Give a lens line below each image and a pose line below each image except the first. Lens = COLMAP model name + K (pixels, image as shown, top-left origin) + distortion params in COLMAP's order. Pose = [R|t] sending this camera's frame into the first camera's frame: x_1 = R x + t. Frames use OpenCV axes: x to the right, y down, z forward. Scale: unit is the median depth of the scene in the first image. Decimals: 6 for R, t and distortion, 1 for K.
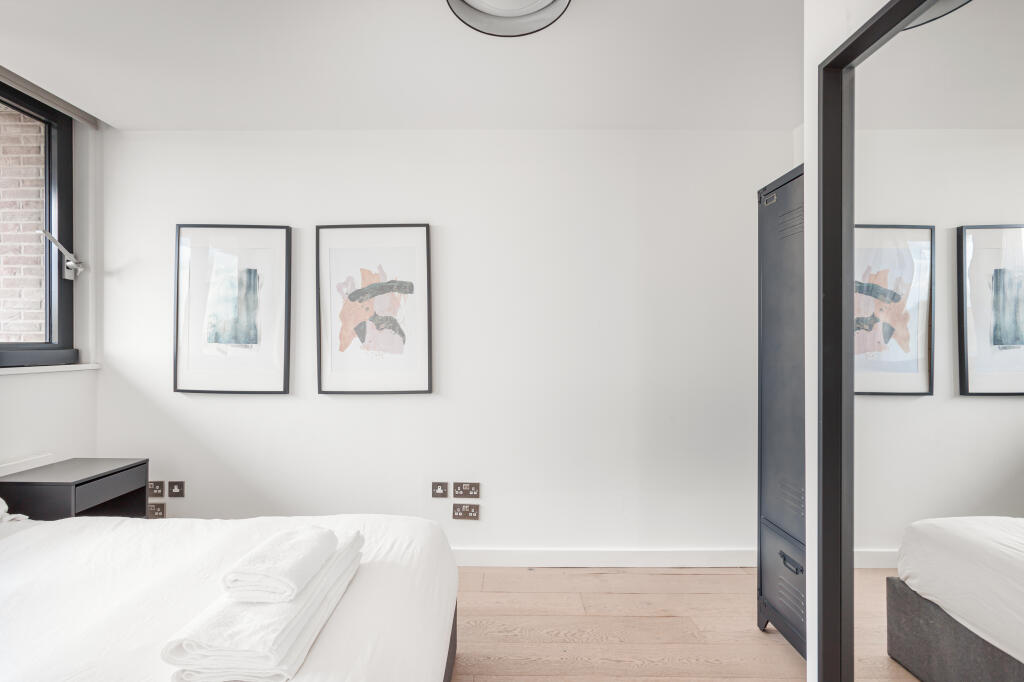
lens RADIAL K [[463.5, 0, 508.7], [0, 463.5, 345.4], [0, 0, 1]] dist [-0.002761, 0.006464]
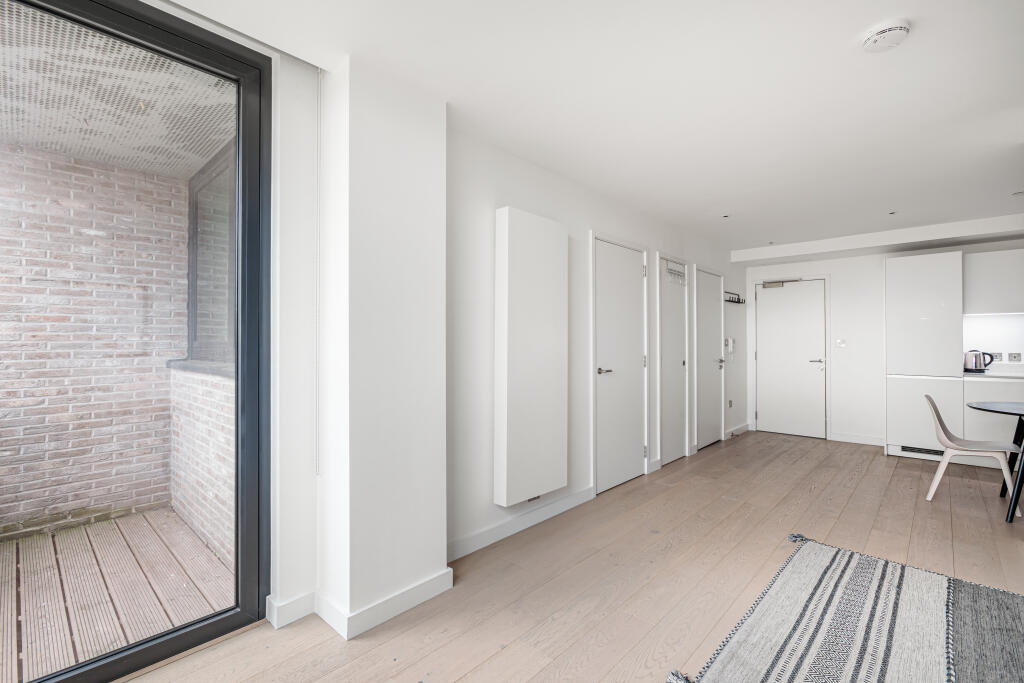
lens RADIAL K [[463.5, 0, 513.4], [0, 463.5, 340.5], [0, 0, 1]] dist [-0.002761, 0.006464]
pose [[0.682902, 0.000126, 0.730510, -1.342945], [-0.000279, 1.000000, 0.000089, -0.008701], [-0.730509, -0.000265, 0.682902, -0.715004]]
